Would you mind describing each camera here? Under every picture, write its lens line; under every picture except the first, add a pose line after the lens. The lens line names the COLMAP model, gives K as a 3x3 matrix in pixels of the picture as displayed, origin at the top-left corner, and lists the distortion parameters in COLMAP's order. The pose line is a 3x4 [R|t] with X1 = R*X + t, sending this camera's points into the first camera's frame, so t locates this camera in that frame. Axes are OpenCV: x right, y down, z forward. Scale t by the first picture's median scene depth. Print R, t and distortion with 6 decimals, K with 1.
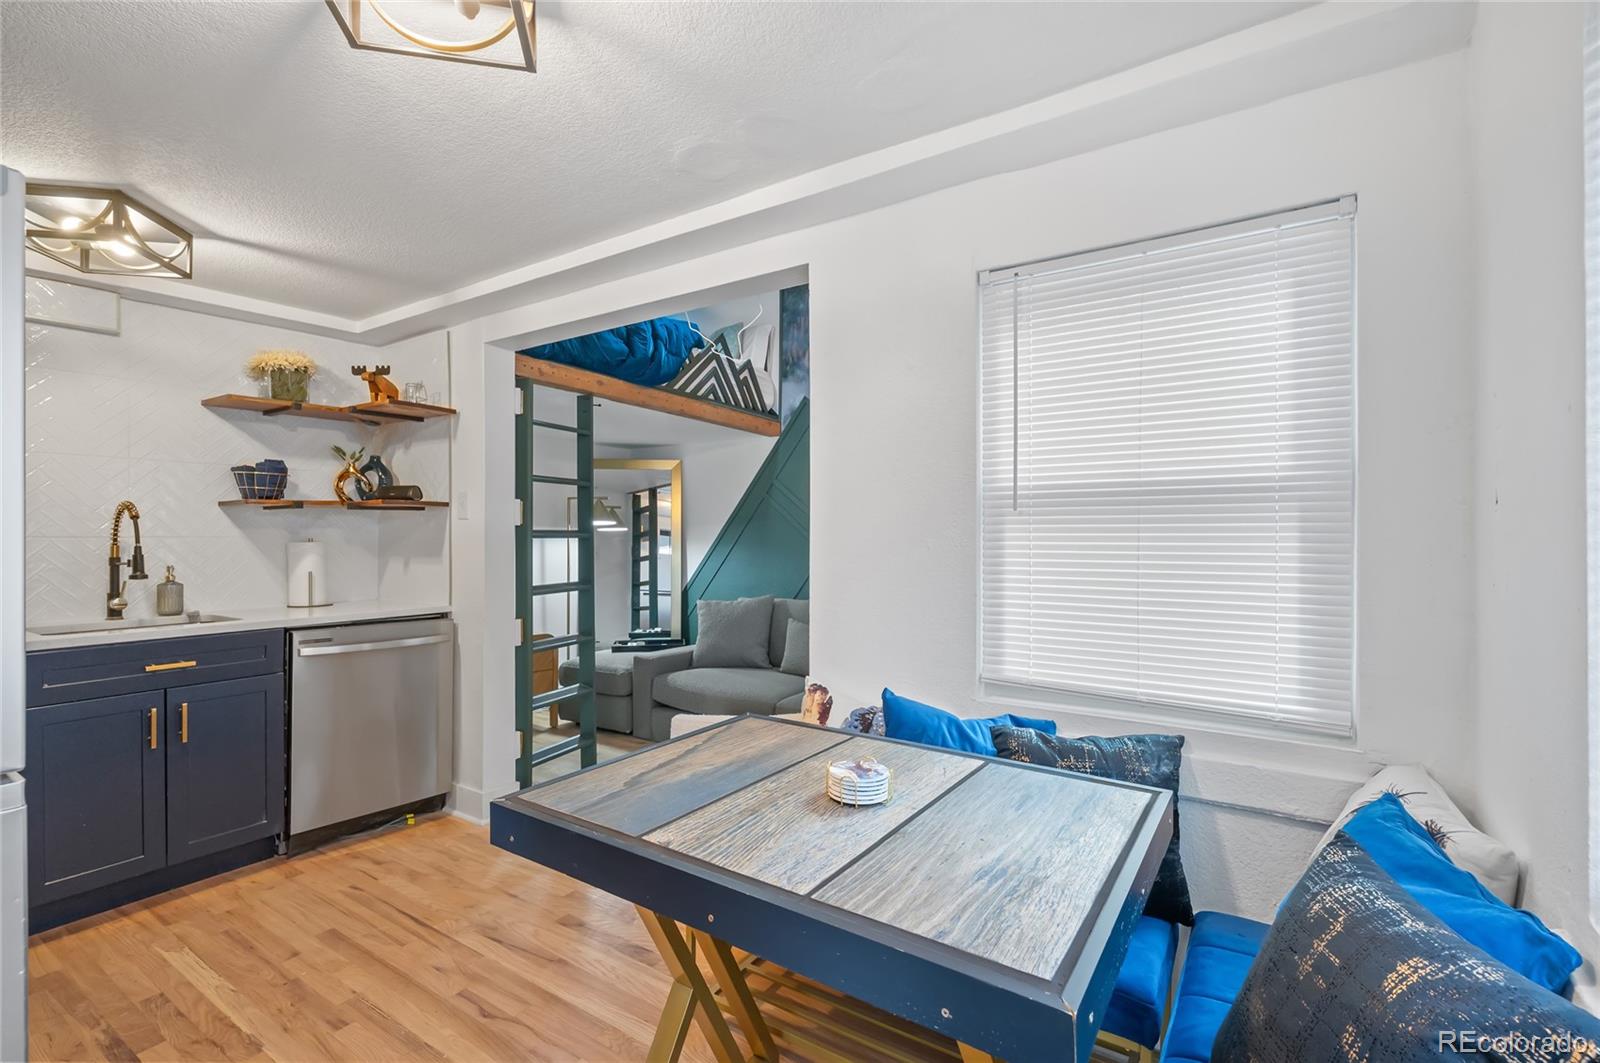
lens RADIAL K [[723.5, 0, 802.0], [0, 723.5, 535.9], [0, 0, 1]] dist [-0.002896, 0.001383]
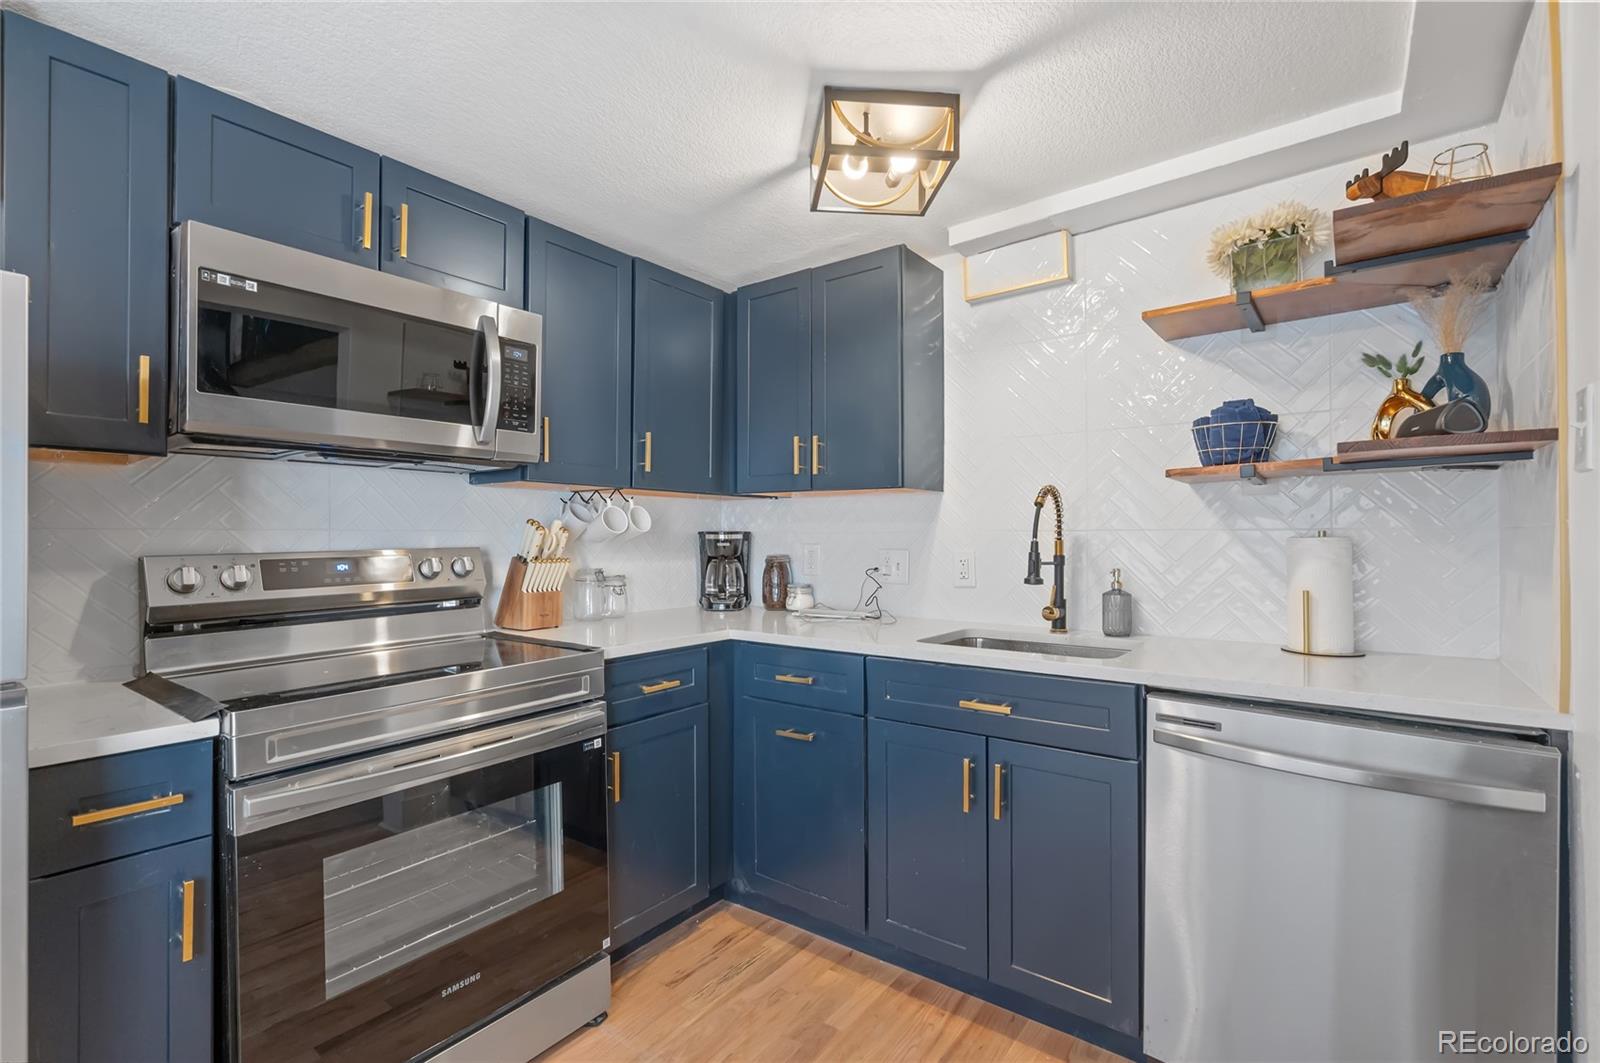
lens RADIAL K [[723.5, 0, 804.7], [0, 723.5, 534.3], [0, 0, 1]] dist [-0.002896, 0.001383]
pose [[-0.064990, -0.004984, -0.997873, -0.098591], [0.002831, 0.999983, -0.005179, 0.007501], [0.997882, -0.003161, -0.064974, 0.622155]]
